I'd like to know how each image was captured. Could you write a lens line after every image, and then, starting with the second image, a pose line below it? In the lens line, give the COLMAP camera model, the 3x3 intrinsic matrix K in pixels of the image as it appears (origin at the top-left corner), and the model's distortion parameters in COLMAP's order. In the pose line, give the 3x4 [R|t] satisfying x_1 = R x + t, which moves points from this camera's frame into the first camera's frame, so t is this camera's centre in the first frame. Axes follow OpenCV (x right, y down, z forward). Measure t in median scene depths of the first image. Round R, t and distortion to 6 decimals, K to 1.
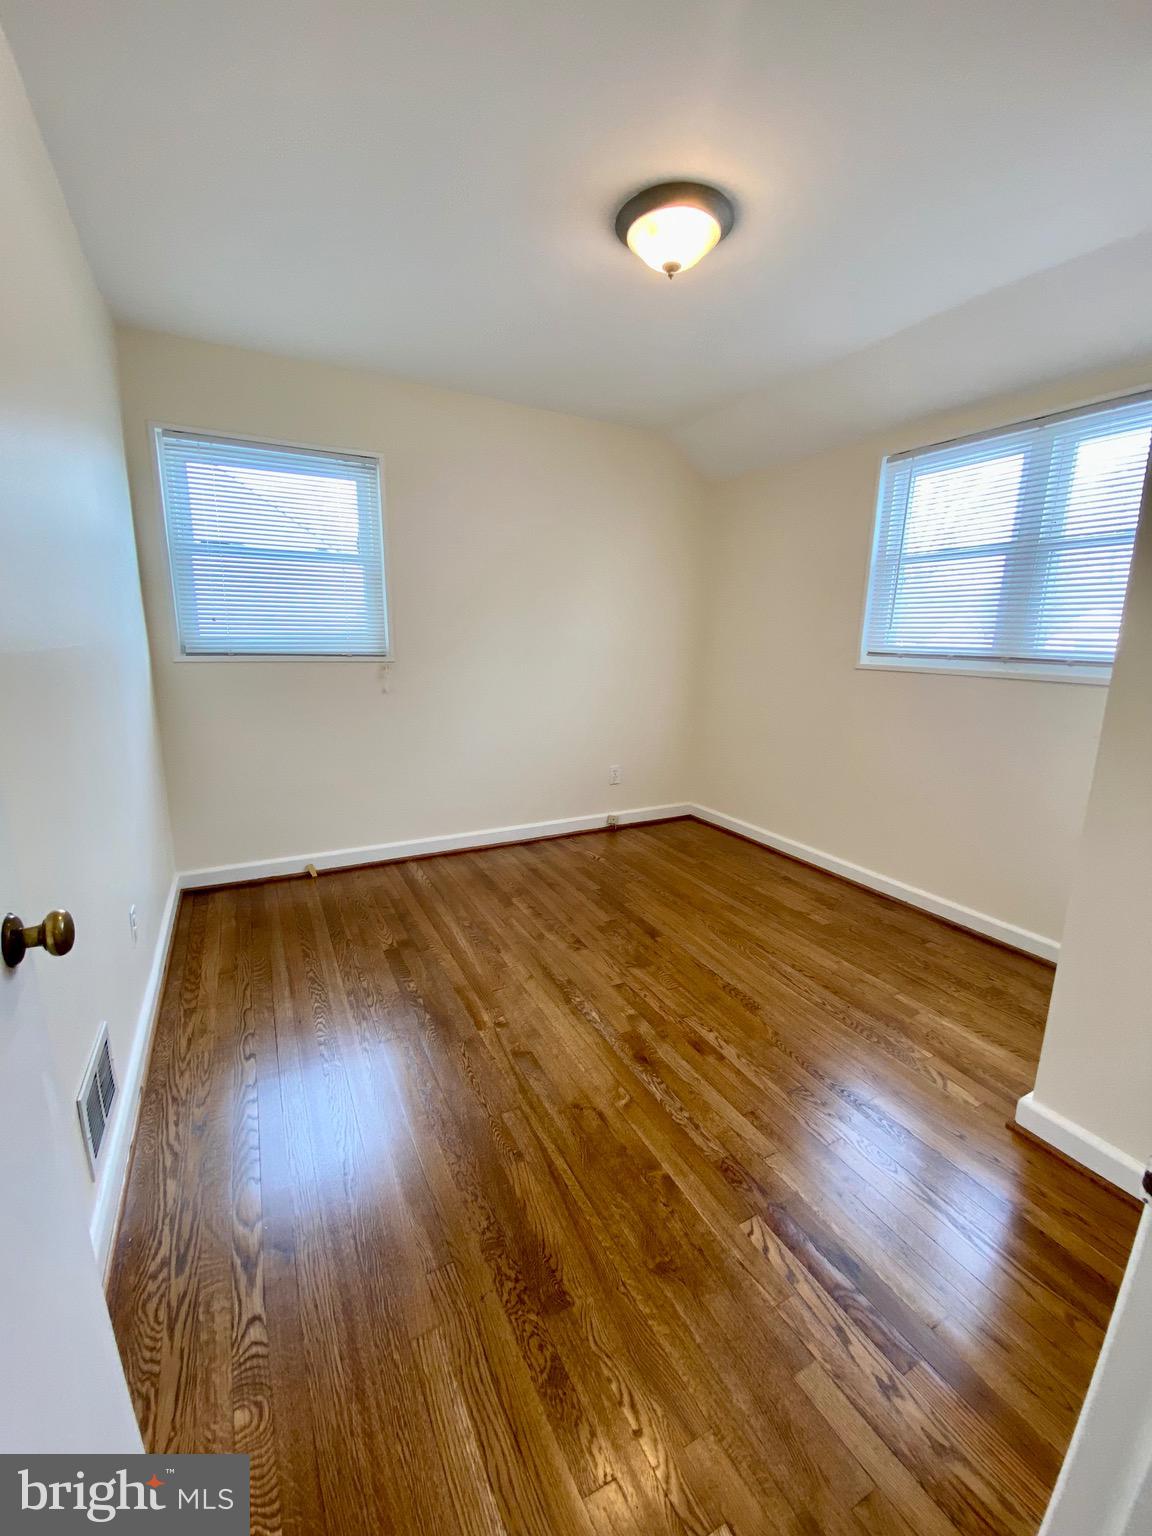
lens RADIAL K [[618.5, 0, 576.0], [0, 618.5, 768.0], [0, 0, 1]] dist [0.031710, -0.029072]
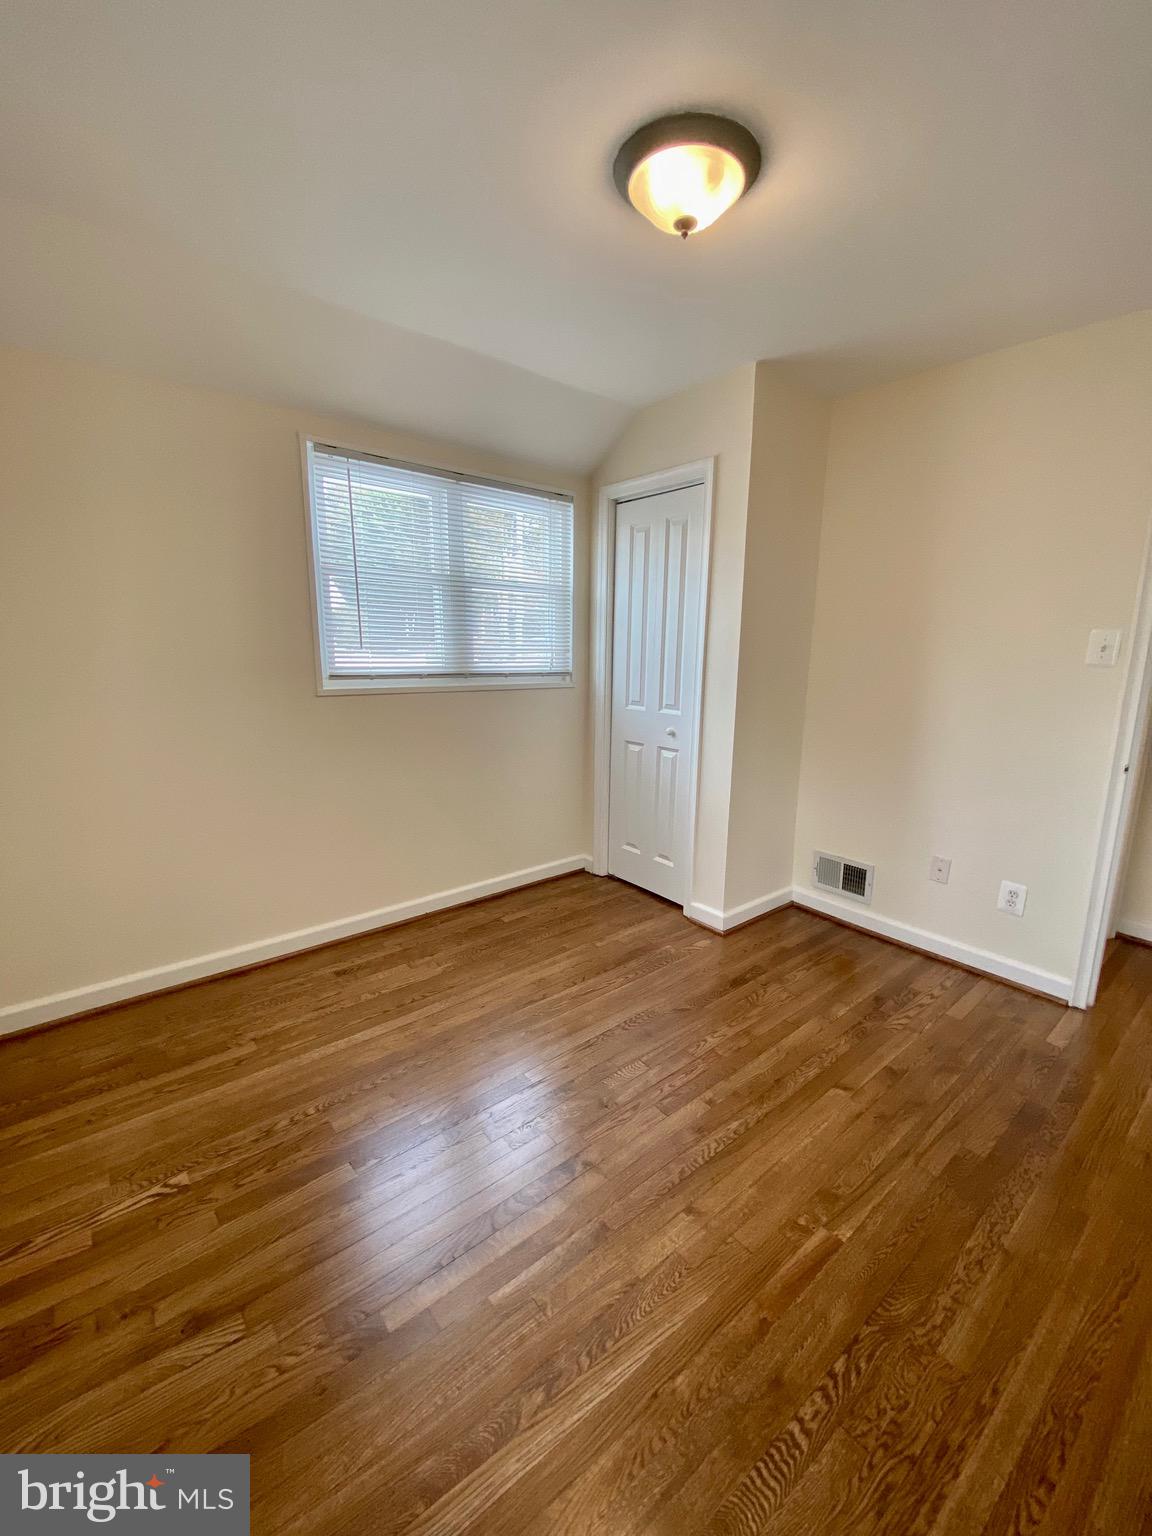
lens RADIAL K [[618.5, 0, 576.0], [0, 618.5, 768.0], [0, 0, 1]] dist [0.031710, -0.029072]
pose [[-0.204615, -0.211435, 0.955734, -0.469161], [0.188072, 0.949708, 0.250366, -0.233439], [-0.960605, 0.230976, -0.154559, 0.909323]]
